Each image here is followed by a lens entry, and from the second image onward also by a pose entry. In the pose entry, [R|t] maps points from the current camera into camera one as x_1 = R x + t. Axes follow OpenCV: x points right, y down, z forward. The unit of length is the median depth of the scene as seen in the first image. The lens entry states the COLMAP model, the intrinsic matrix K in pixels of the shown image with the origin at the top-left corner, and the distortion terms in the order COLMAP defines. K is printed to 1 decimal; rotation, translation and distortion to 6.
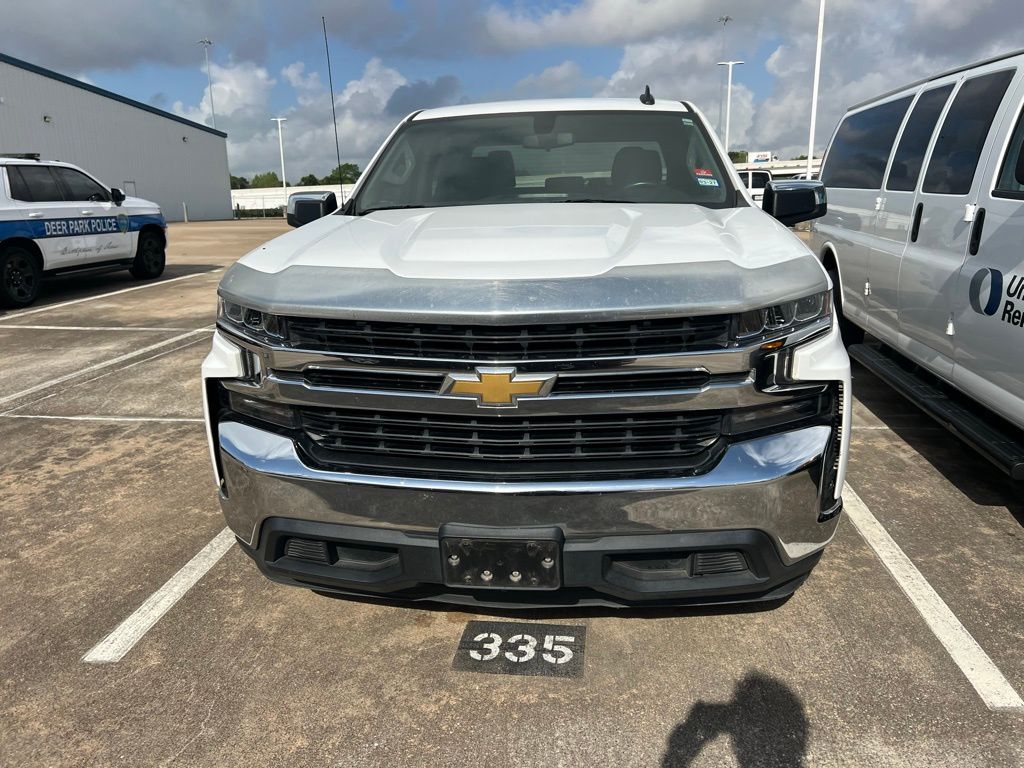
lens RADIAL K [[864.3, 0, 512.0], [0, 864.3, 384.0], [0, 0, 1]] dist [0.000962, -0.001053]
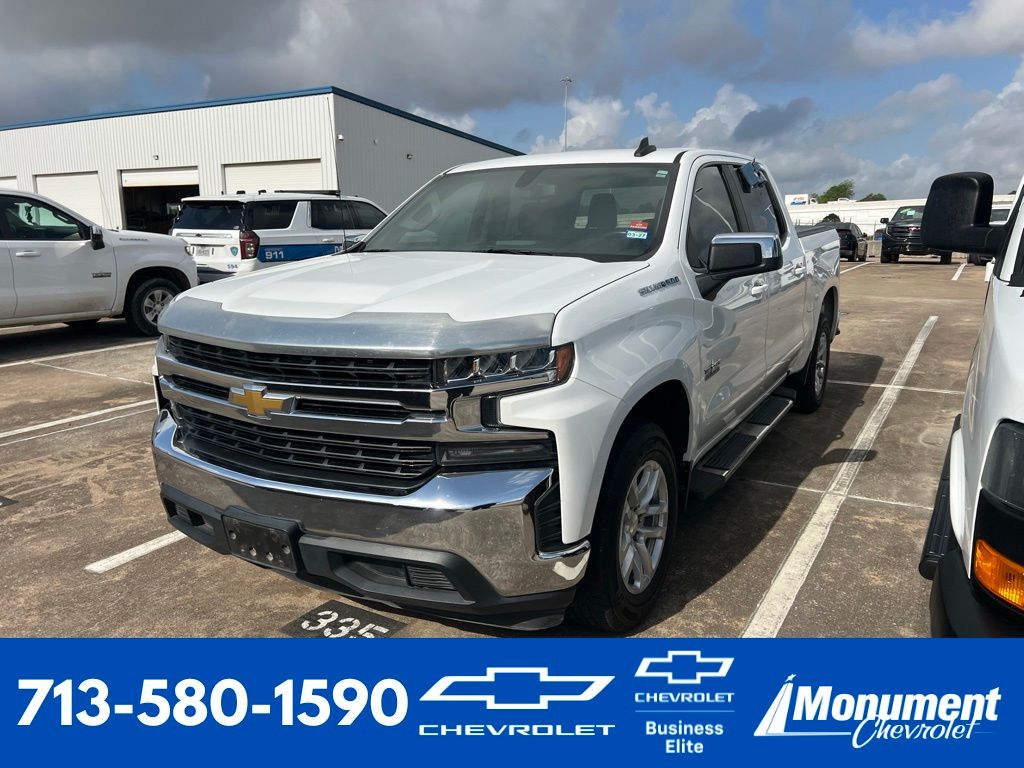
lens RADIAL K [[868.3, 0, 512.0], [0, 868.3, 384.0], [0, 0, 1]] dist [-0.007886, -0.009788]
pose [[0.890641, 0.091173, -0.445474, 0.104090], [-0.101547, 0.994831, 0.000583, -0.007145], [0.443224, 0.044717, 0.895295, 0.004613]]
